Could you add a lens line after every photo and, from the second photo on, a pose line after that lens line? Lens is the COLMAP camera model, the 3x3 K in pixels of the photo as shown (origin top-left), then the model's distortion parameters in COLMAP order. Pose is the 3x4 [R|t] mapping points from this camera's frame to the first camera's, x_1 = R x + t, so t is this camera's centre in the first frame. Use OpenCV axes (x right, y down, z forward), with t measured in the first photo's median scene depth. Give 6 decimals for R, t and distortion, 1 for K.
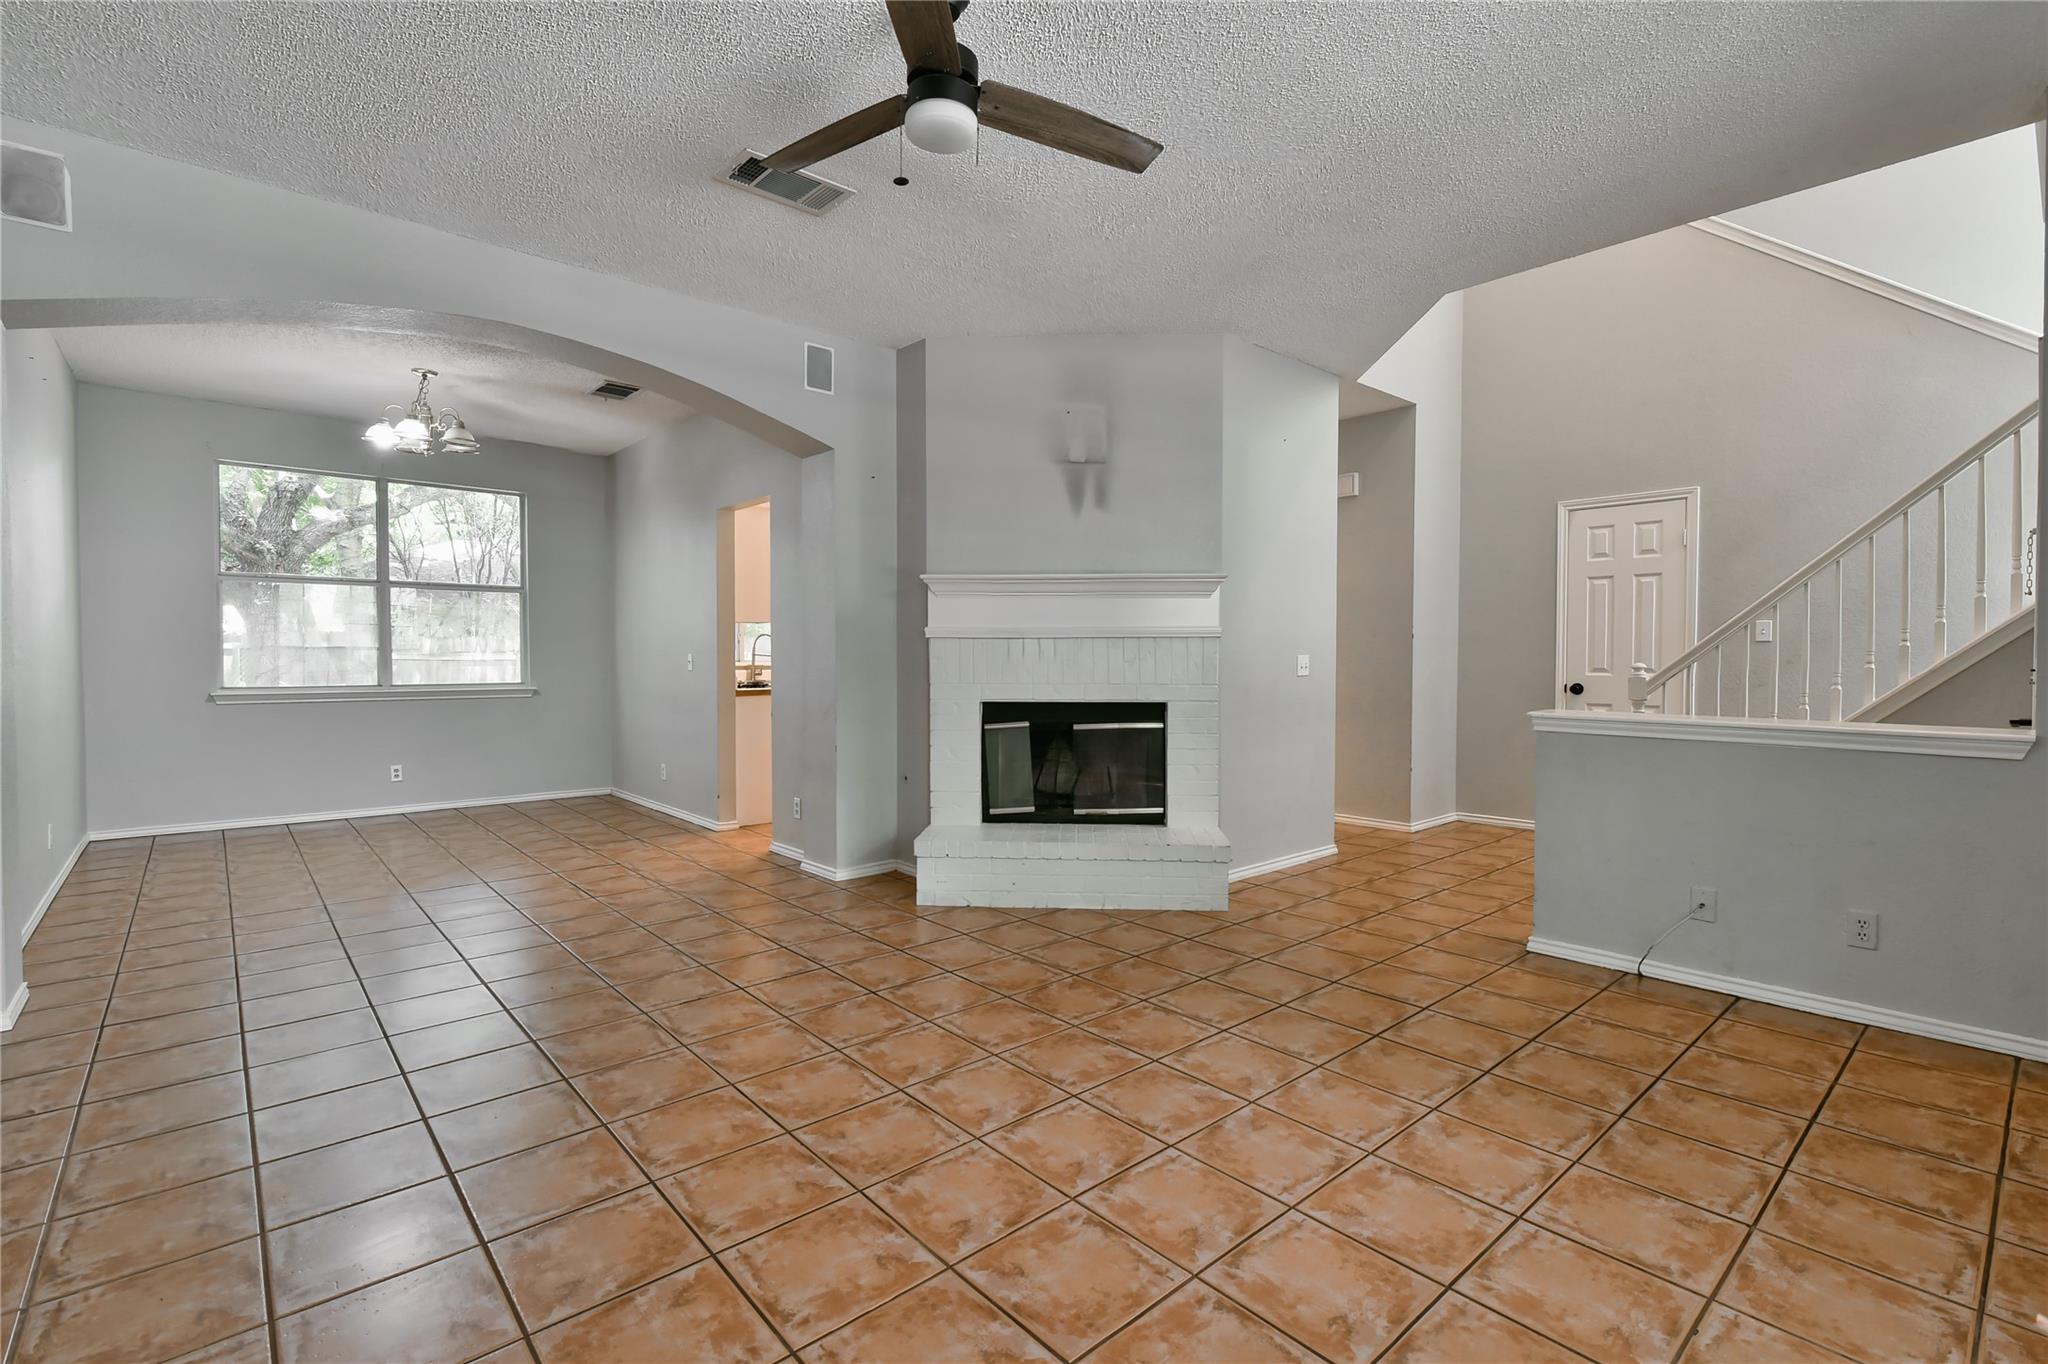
lens RADIAL K [[906.4, 0, 1010.1], [0, 906.4, 672.9], [0, 0, 1]] dist [0.005016, -0.001911]
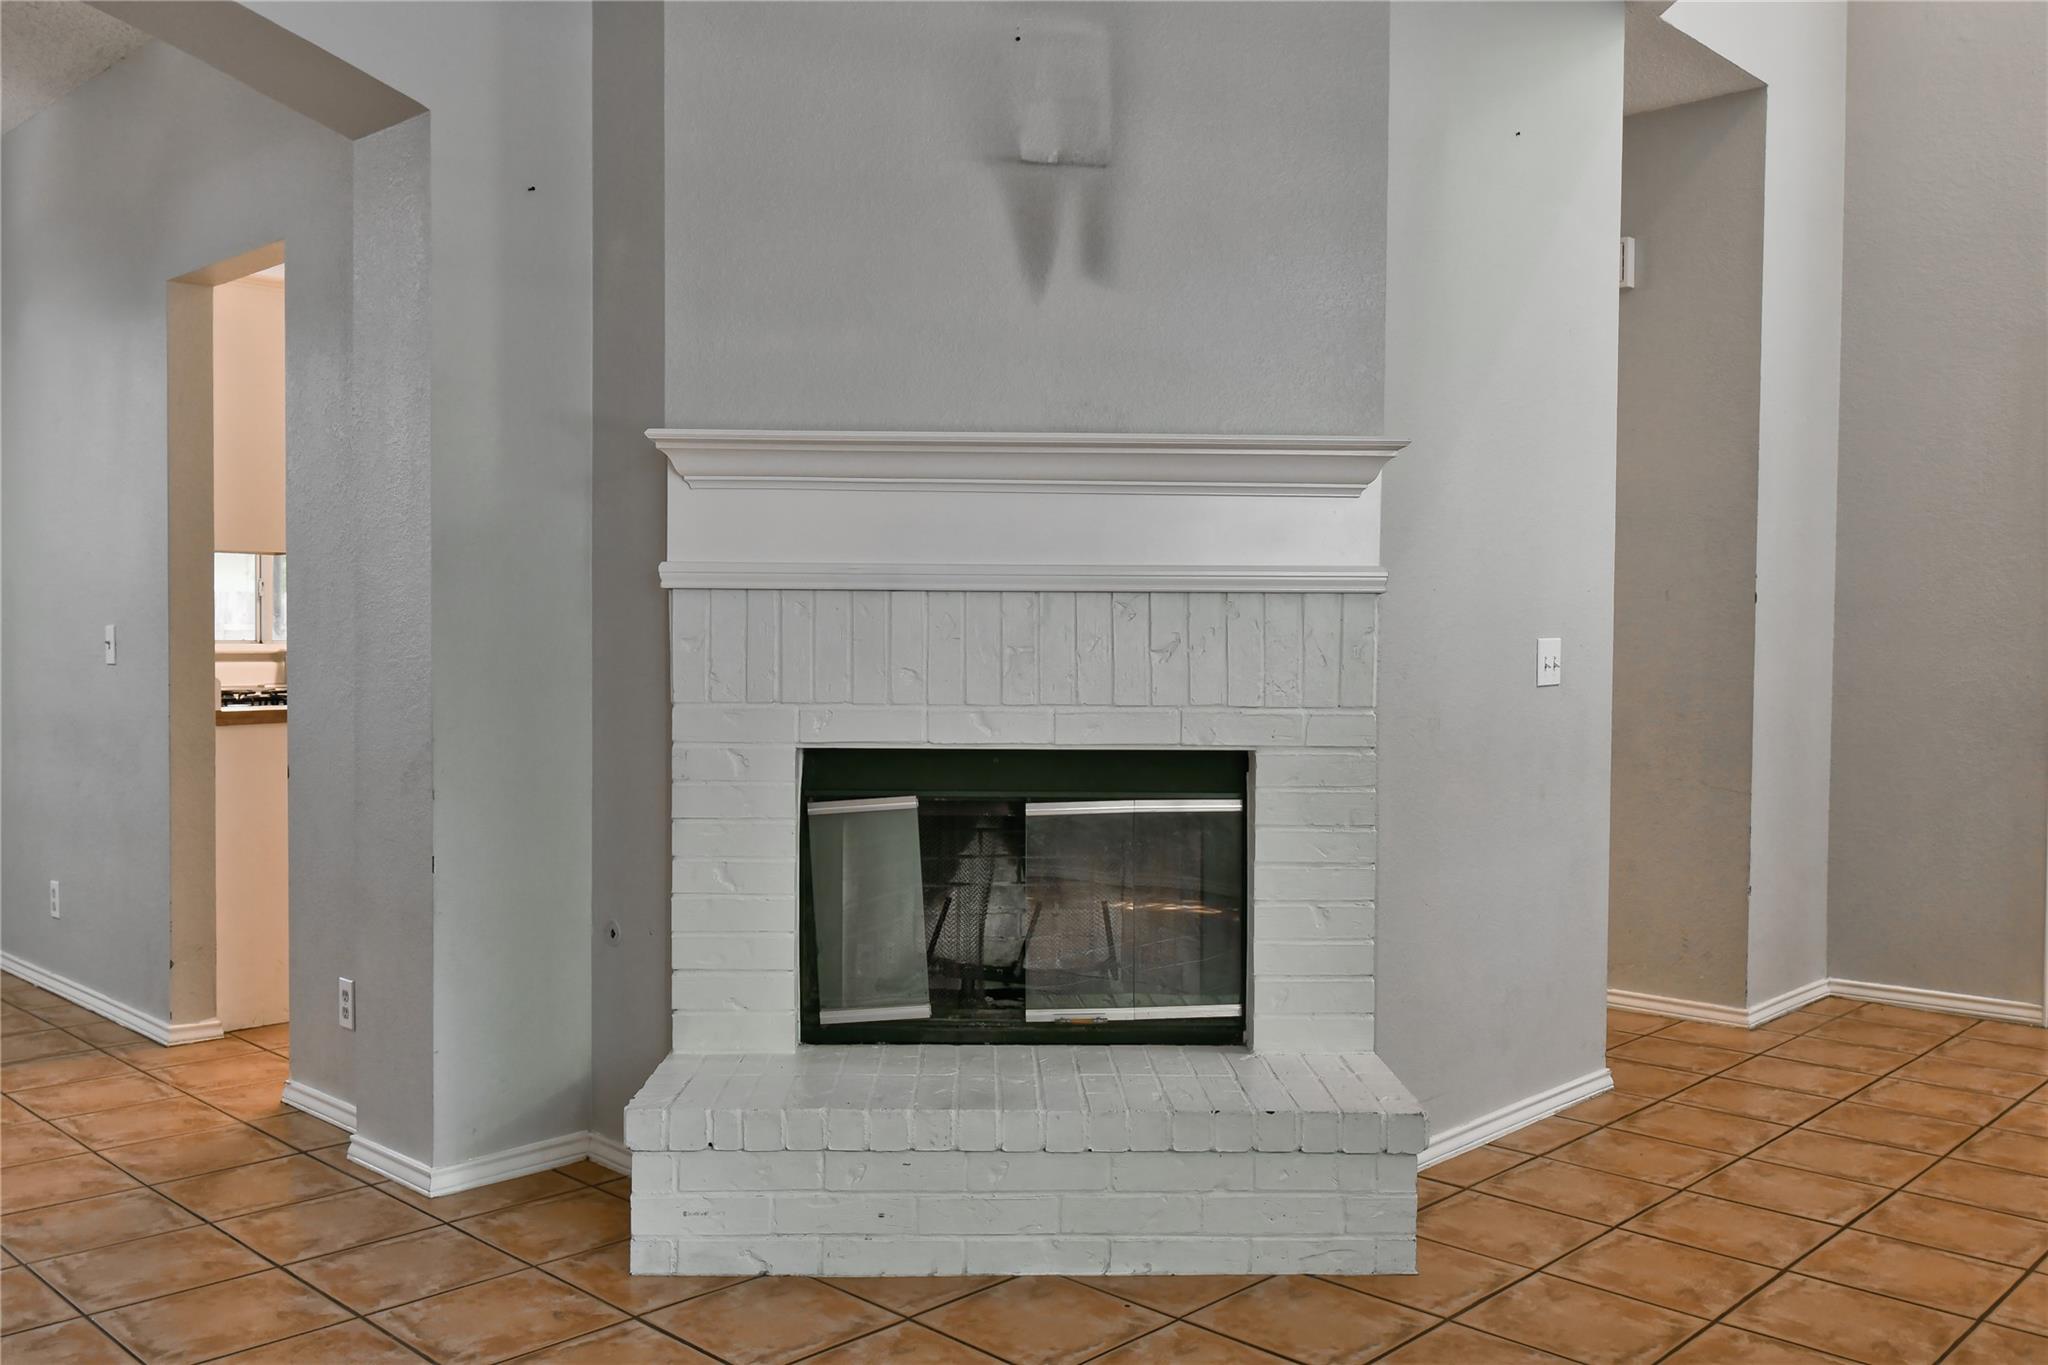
lens RADIAL K [[1676.2, 0, 1014.7], [0, 1676.2, 684.7], [0, 0, 1]] dist [-0.004014, -0.004405]
pose [[0.995469, 0.004484, 0.094986, -0.007468], [-0.005728, 0.999901, 0.012823, -0.006486], [-0.094919, -0.013309, 0.995396, 0.243430]]
